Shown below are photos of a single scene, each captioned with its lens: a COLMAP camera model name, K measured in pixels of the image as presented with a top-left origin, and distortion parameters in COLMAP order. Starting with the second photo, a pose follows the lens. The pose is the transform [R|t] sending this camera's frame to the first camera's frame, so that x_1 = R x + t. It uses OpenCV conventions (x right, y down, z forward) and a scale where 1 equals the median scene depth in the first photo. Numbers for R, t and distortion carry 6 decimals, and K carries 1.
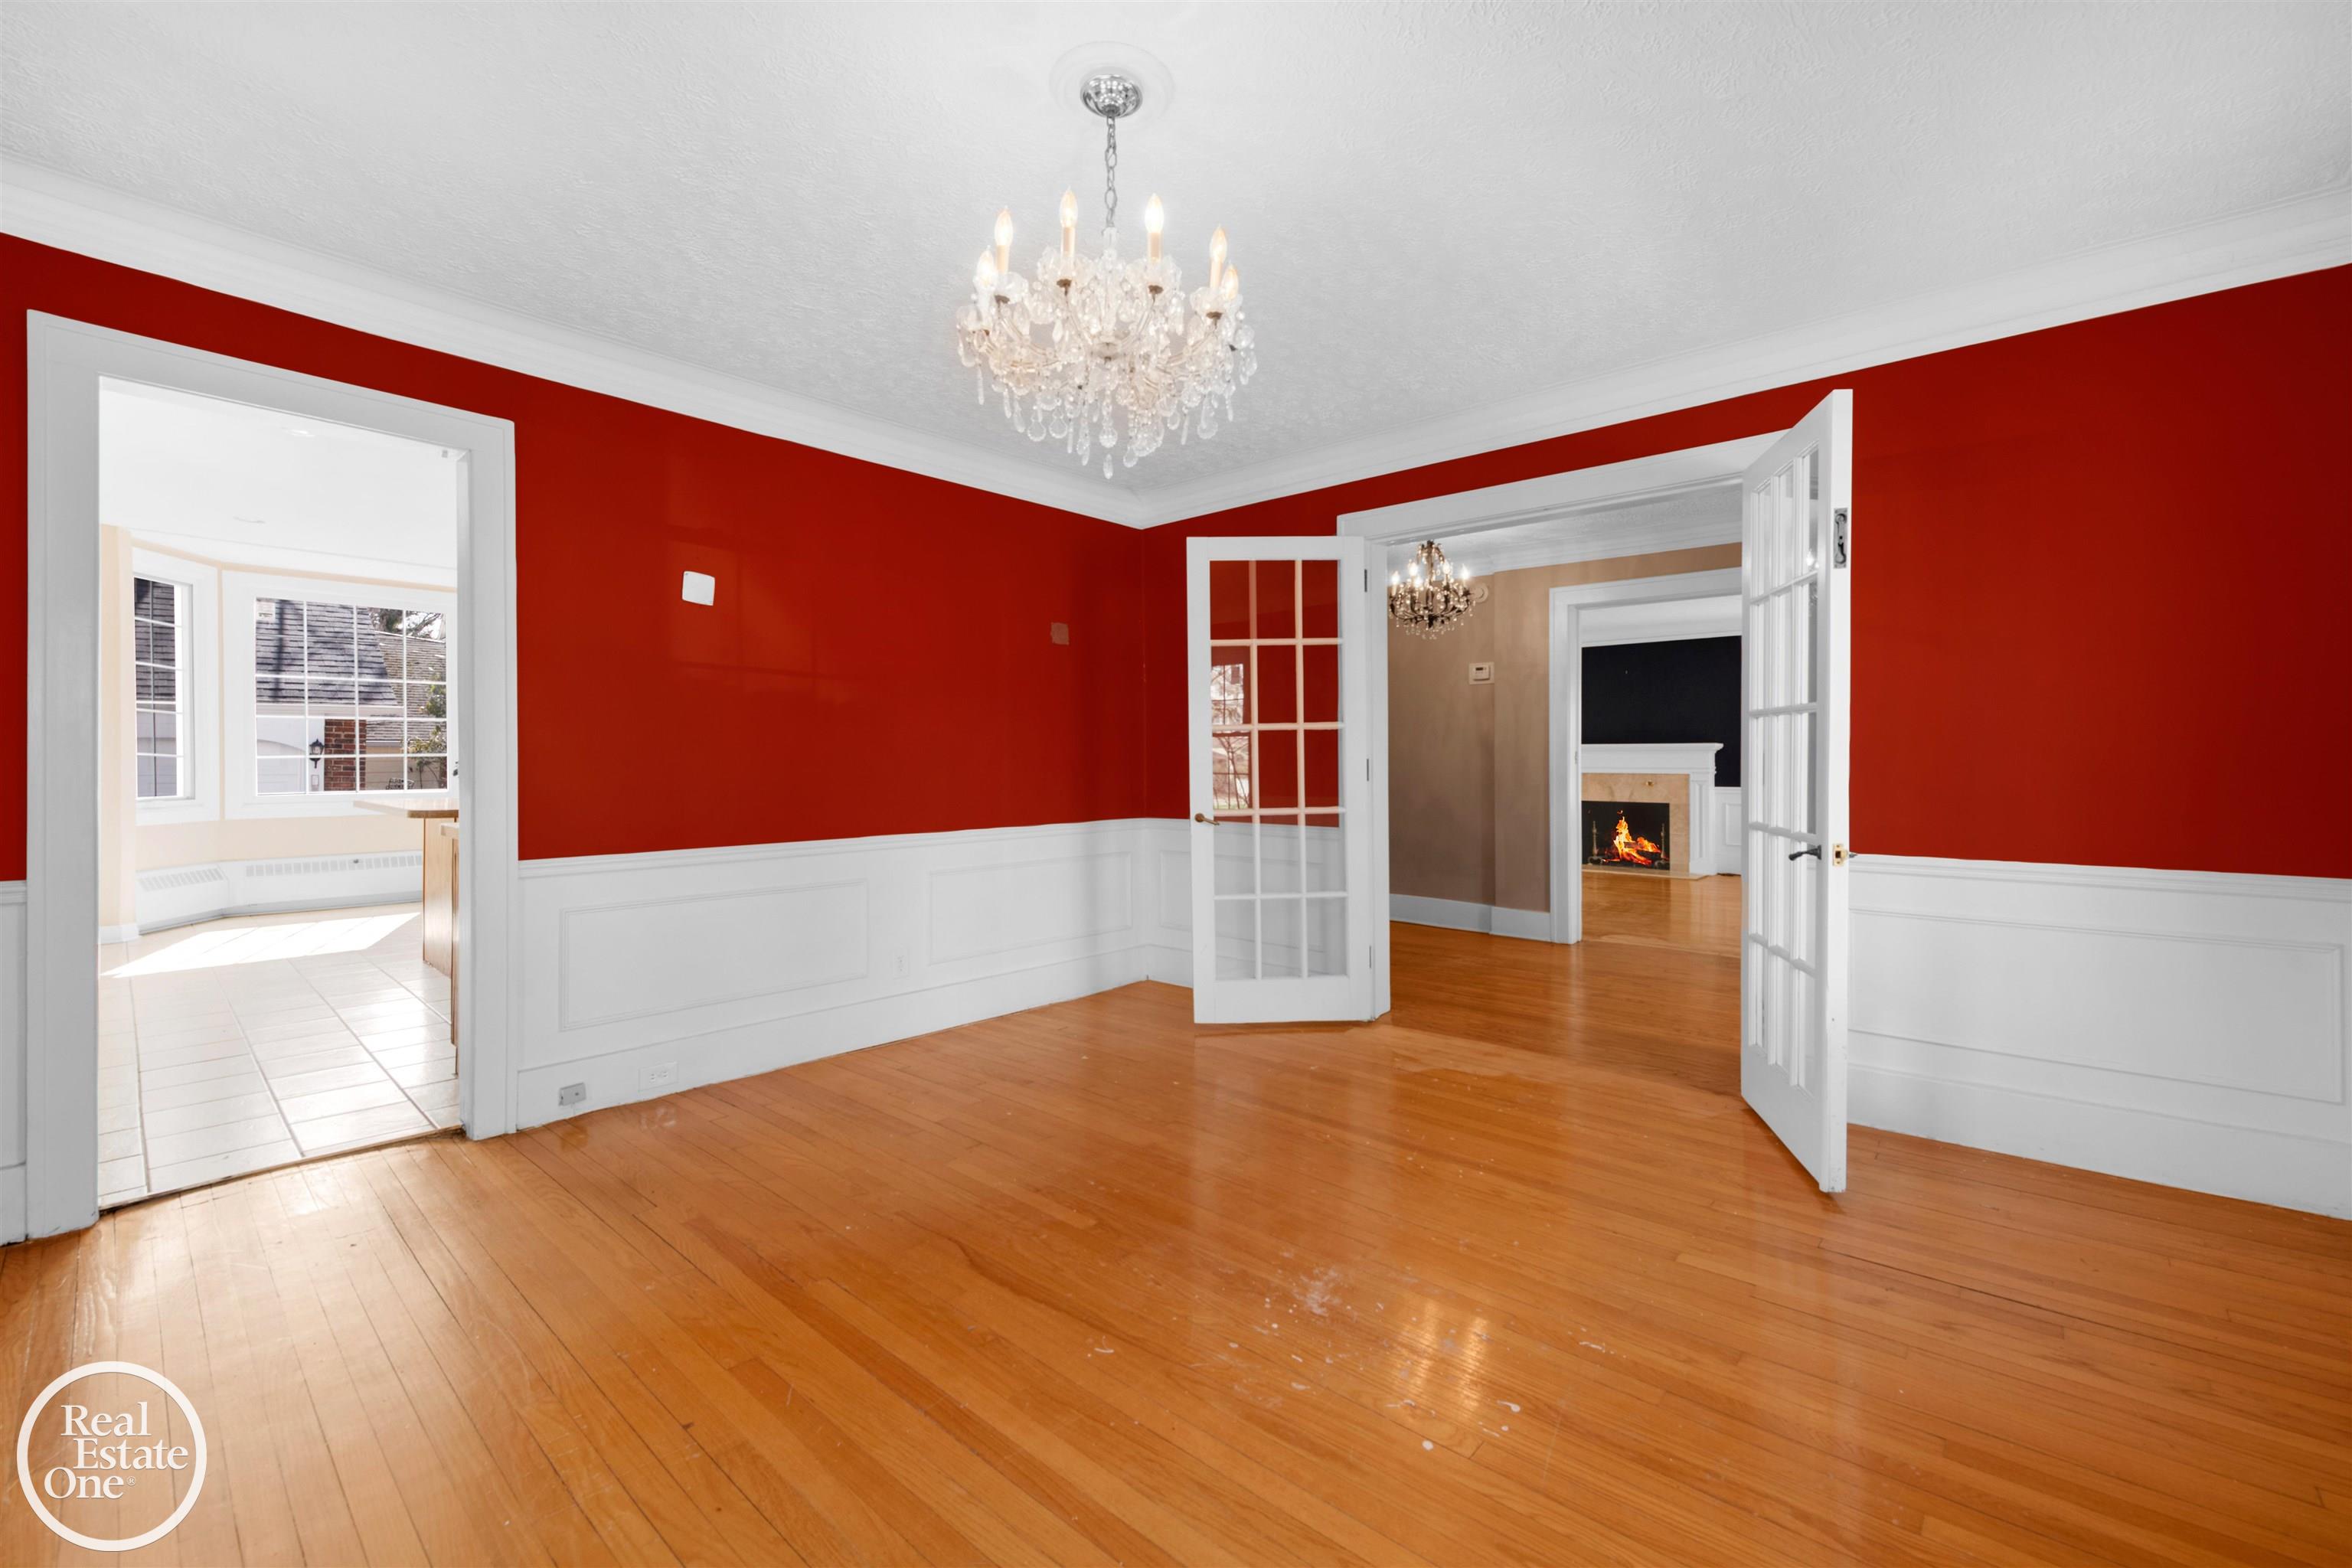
lens RADIAL K [[967.0, 0, 1163.7], [0, 967.0, 779.7], [0, 0, 1]] dist [0.001466, 0.000070]
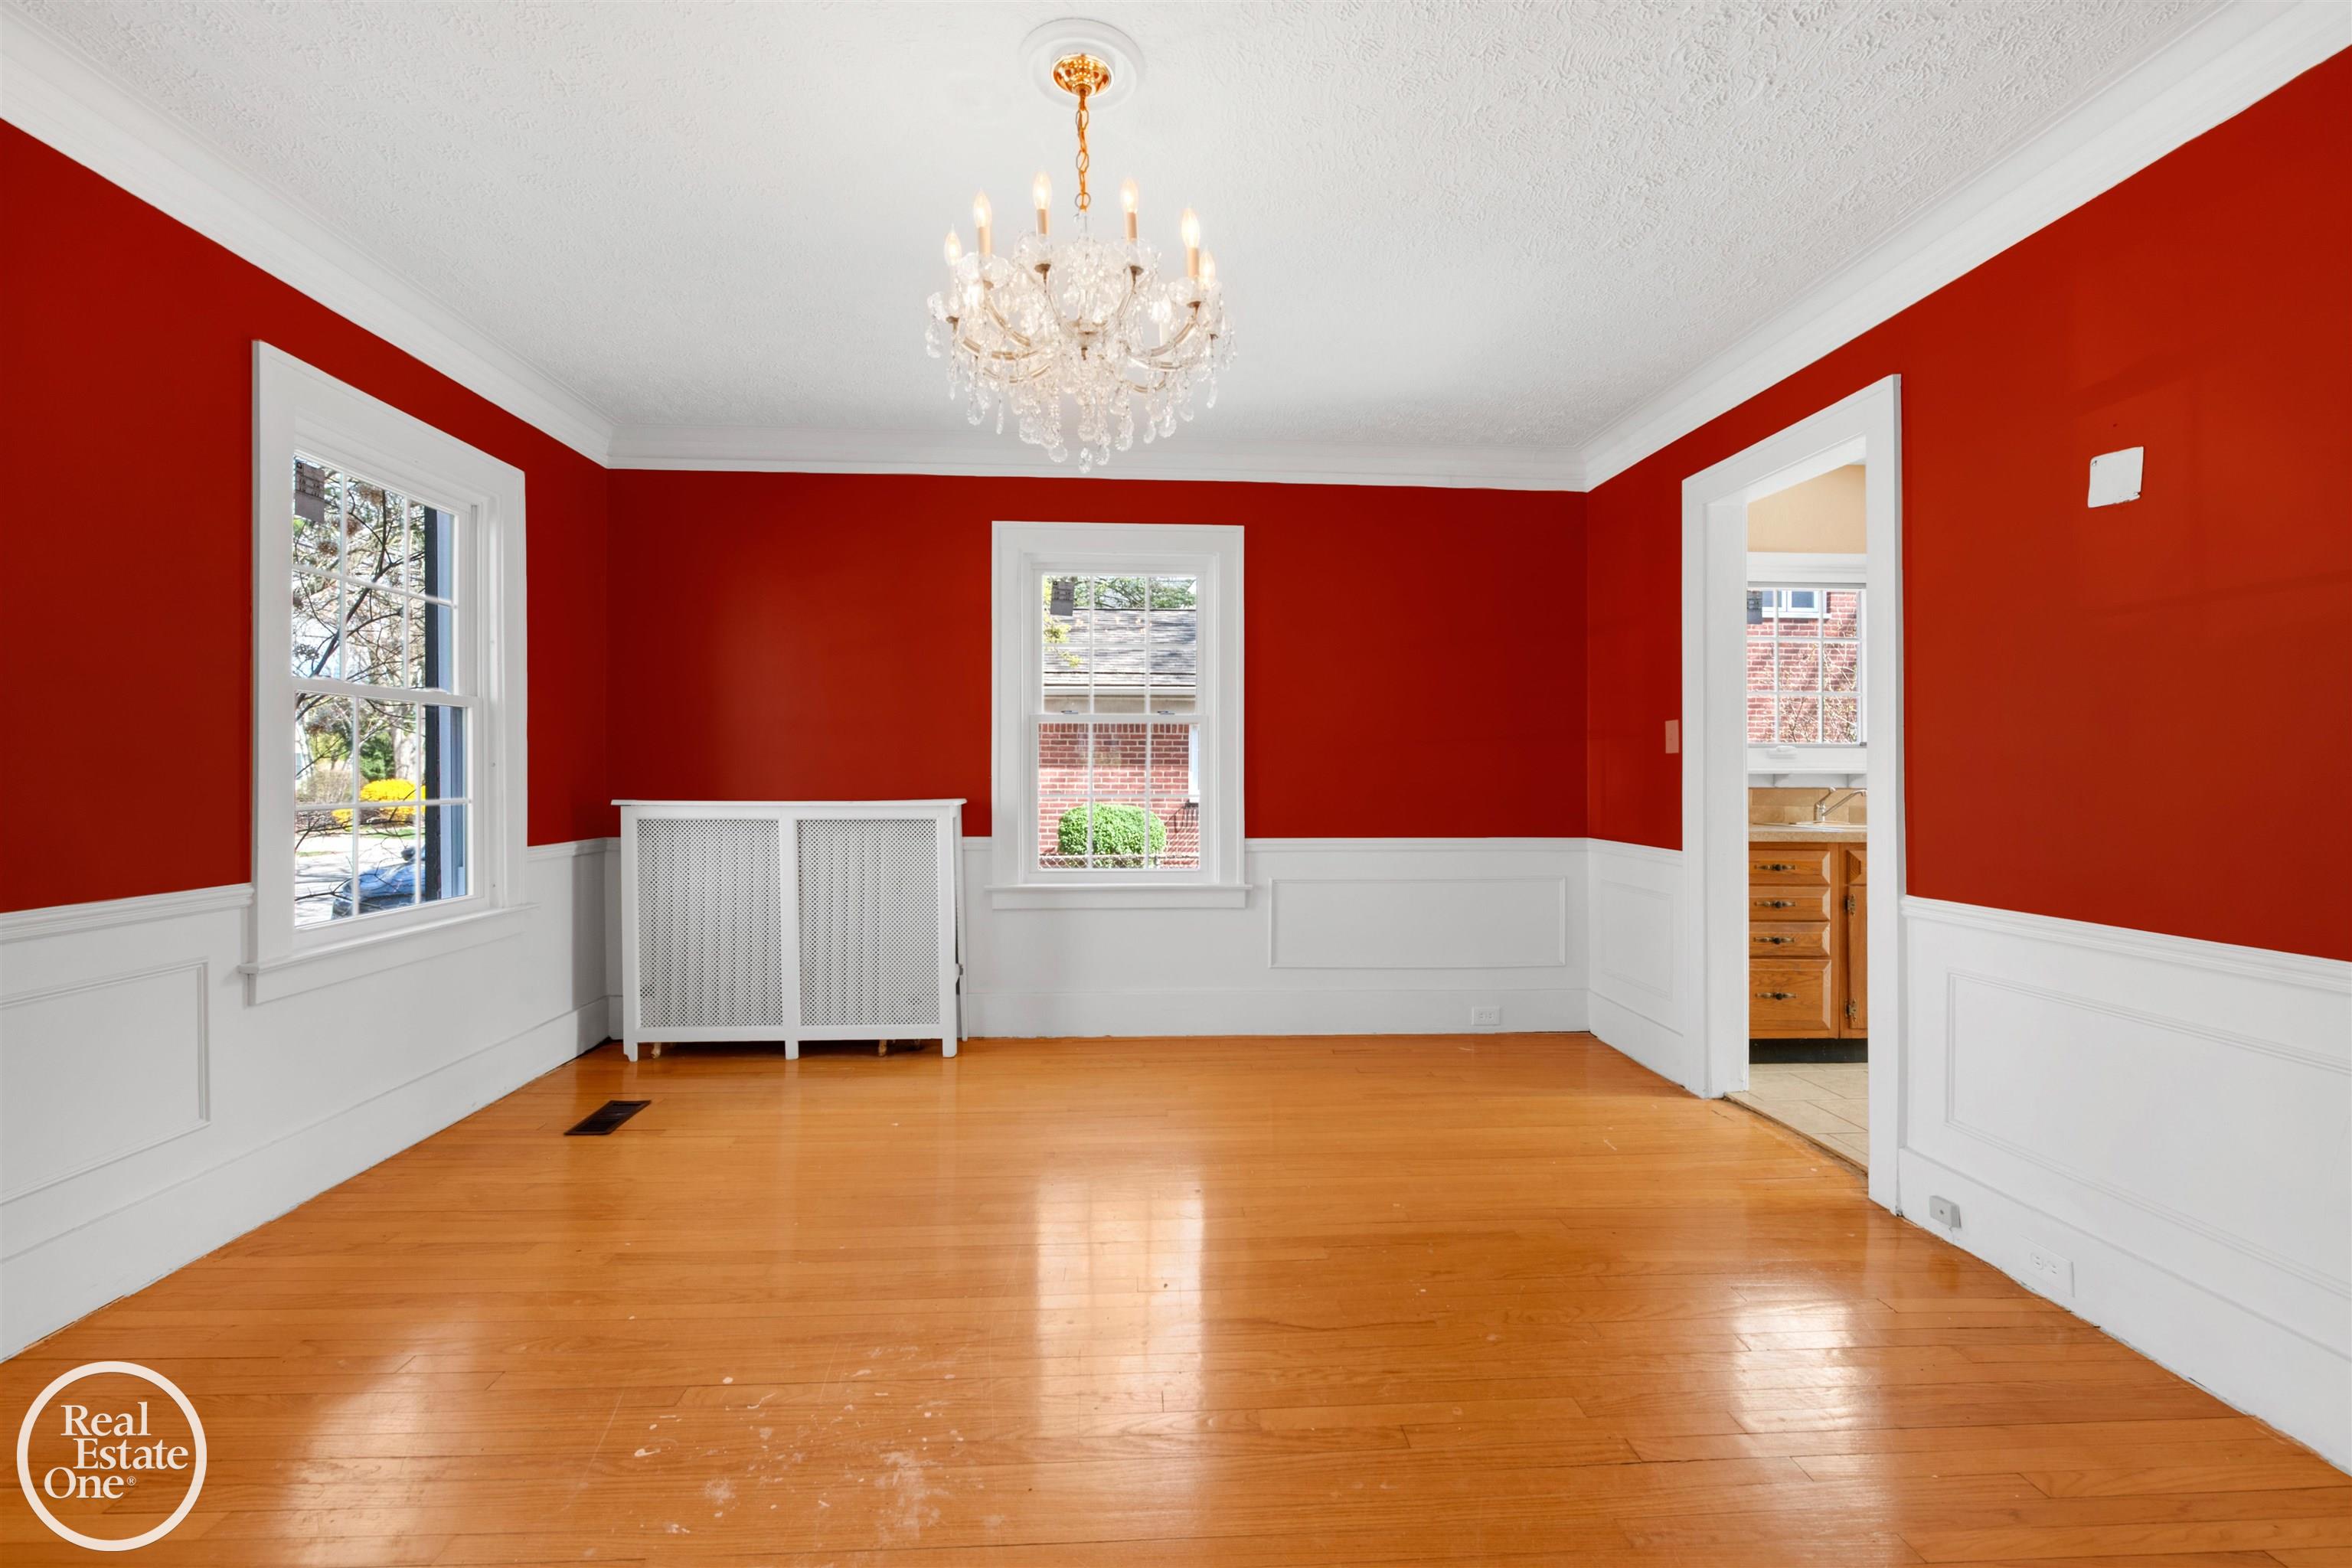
lens RADIAL K [[967.0, 0, 1163.7], [0, 967.0, 779.7], [0, 0, 1]] dist [0.001466, 0.000070]
pose [[-0.699214, 0.003782, -0.714903, 0.543185], [-0.011253, 0.999804, 0.016295, -0.030286], [0.714824, 0.019439, -0.699034, 1.610497]]
